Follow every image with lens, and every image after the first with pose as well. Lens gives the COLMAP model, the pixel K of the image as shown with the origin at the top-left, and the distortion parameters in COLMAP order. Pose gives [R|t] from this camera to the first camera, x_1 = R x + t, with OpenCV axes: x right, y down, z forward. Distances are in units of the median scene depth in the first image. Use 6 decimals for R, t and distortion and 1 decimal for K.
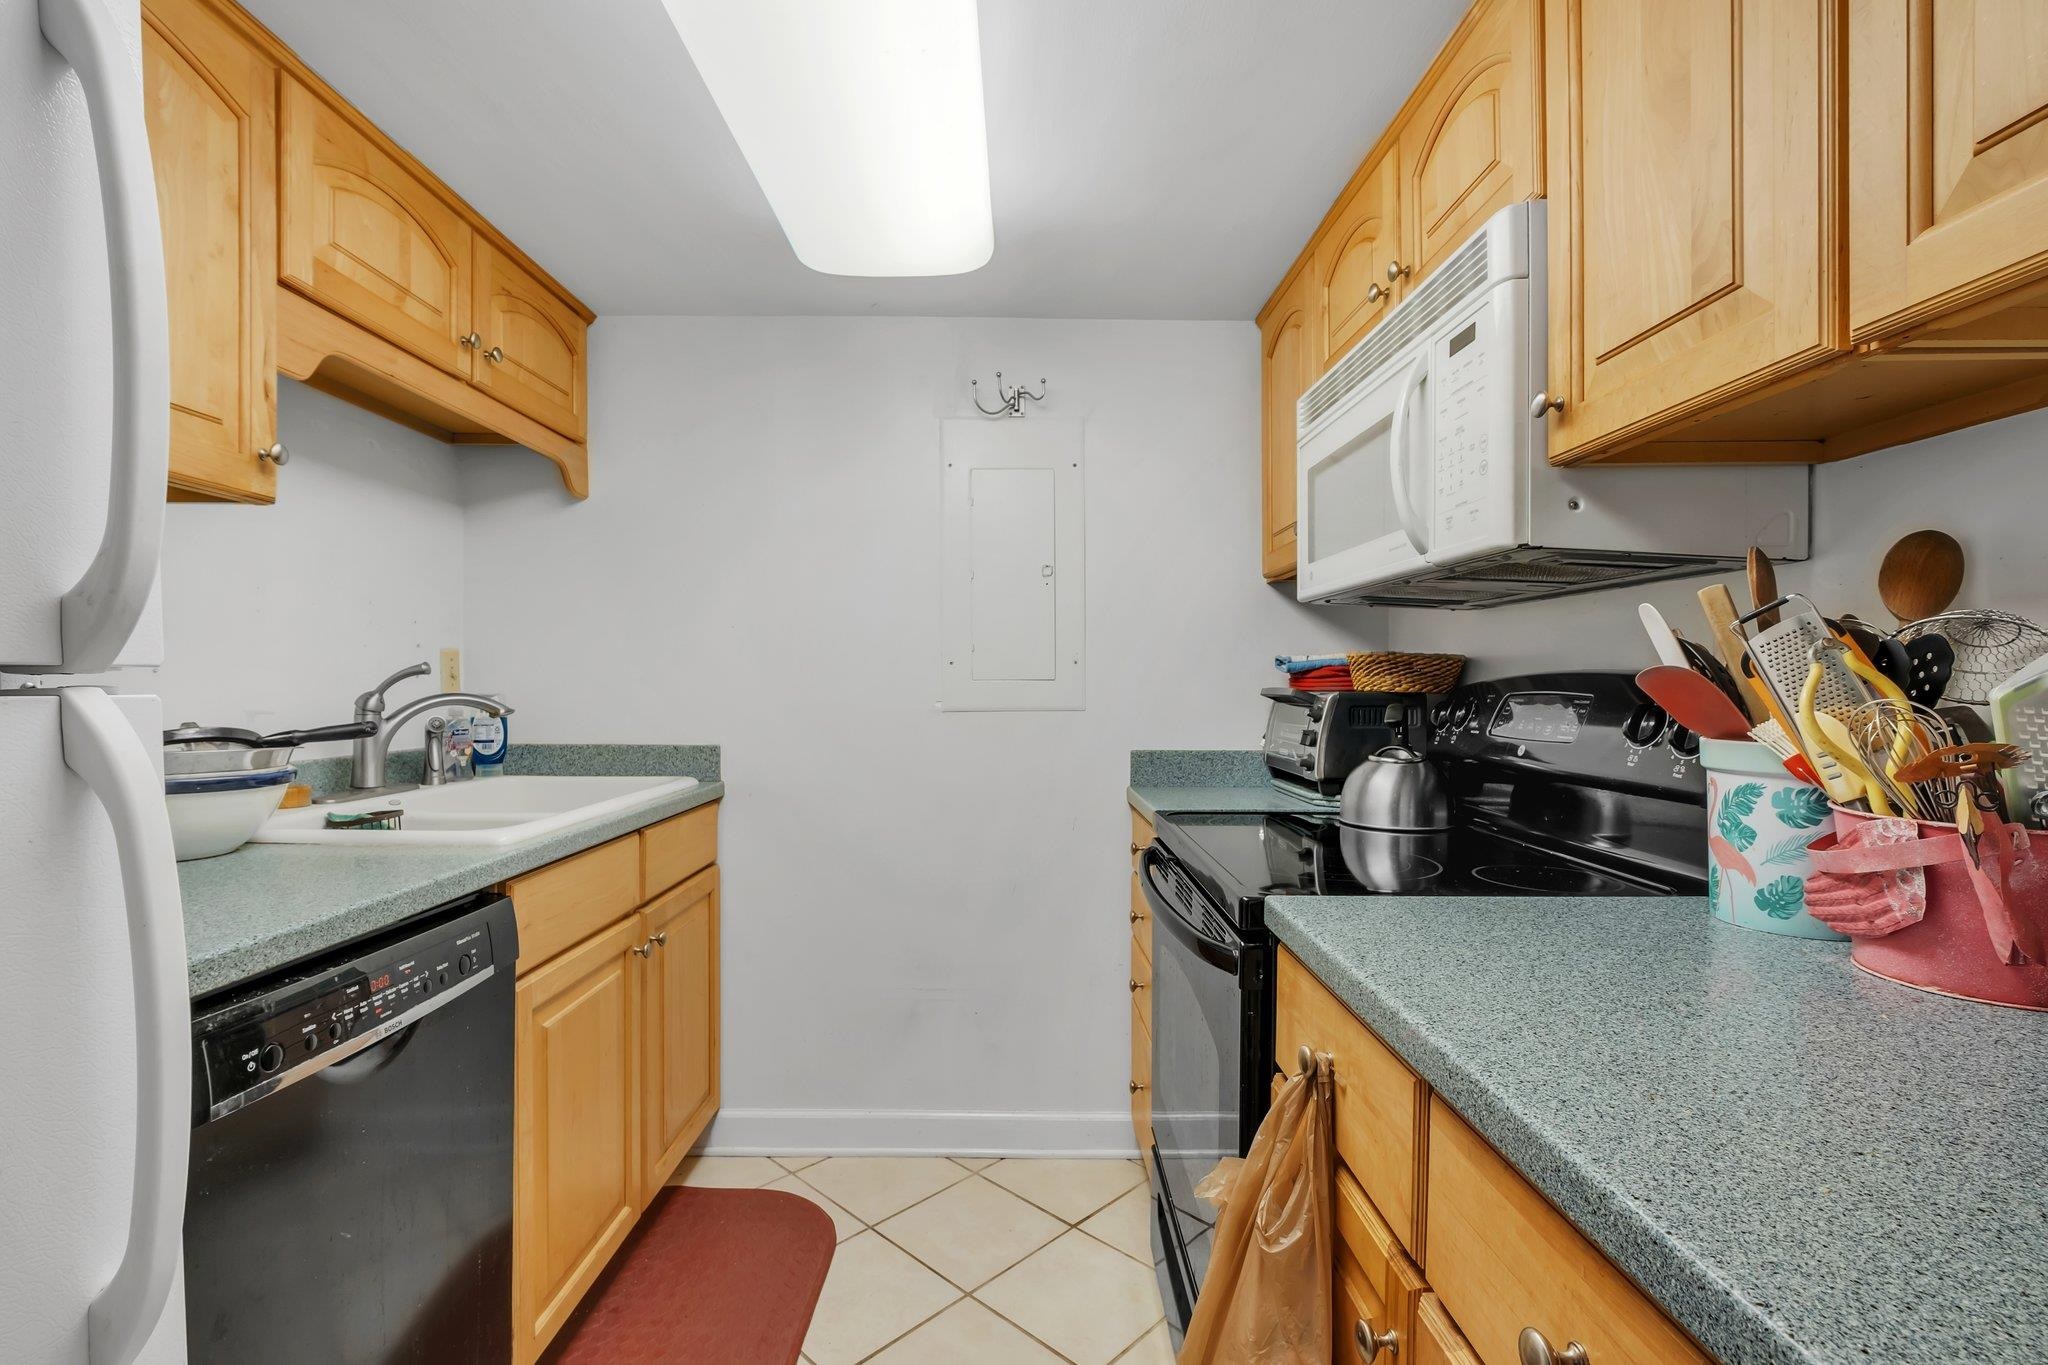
lens RADIAL K [[903.7, 0, 1023.9], [0, 903.7, 711.5], [0, 0, 1]] dist [-0.008630, 0.000922]
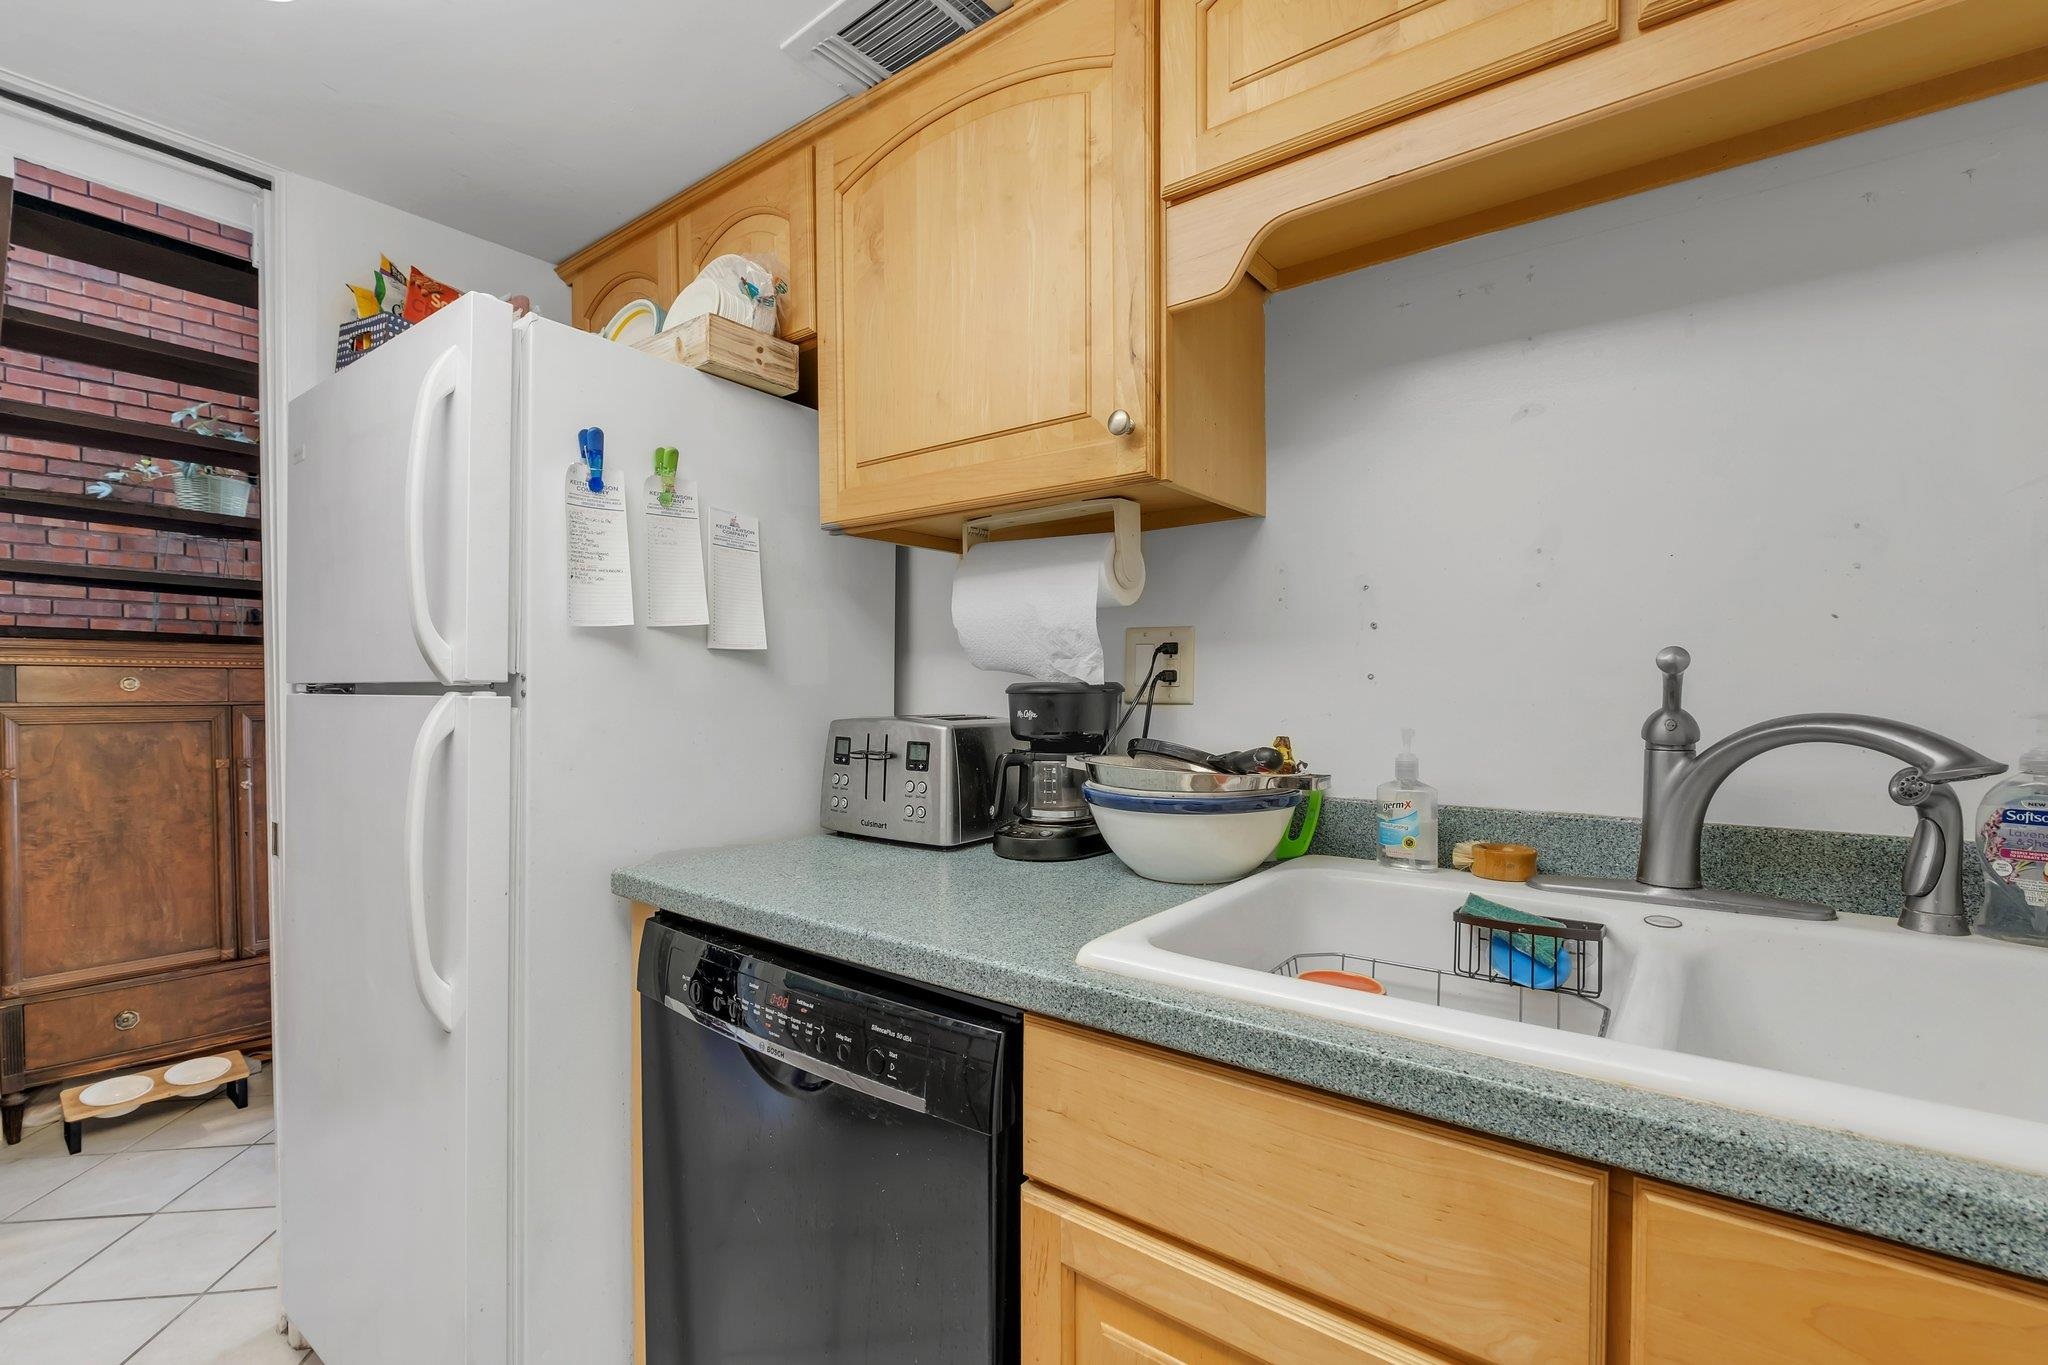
lens RADIAL K [[903.7, 0, 1021.3], [0, 903.7, 693.3], [0, 0, 1]] dist [-0.008630, 0.000922]
pose [[-0.619623, 0.008140, -0.784857, -0.044515], [-0.019246, 0.999488, 0.025561, -0.022325], [0.784664, 0.030943, -0.619149, 0.681851]]
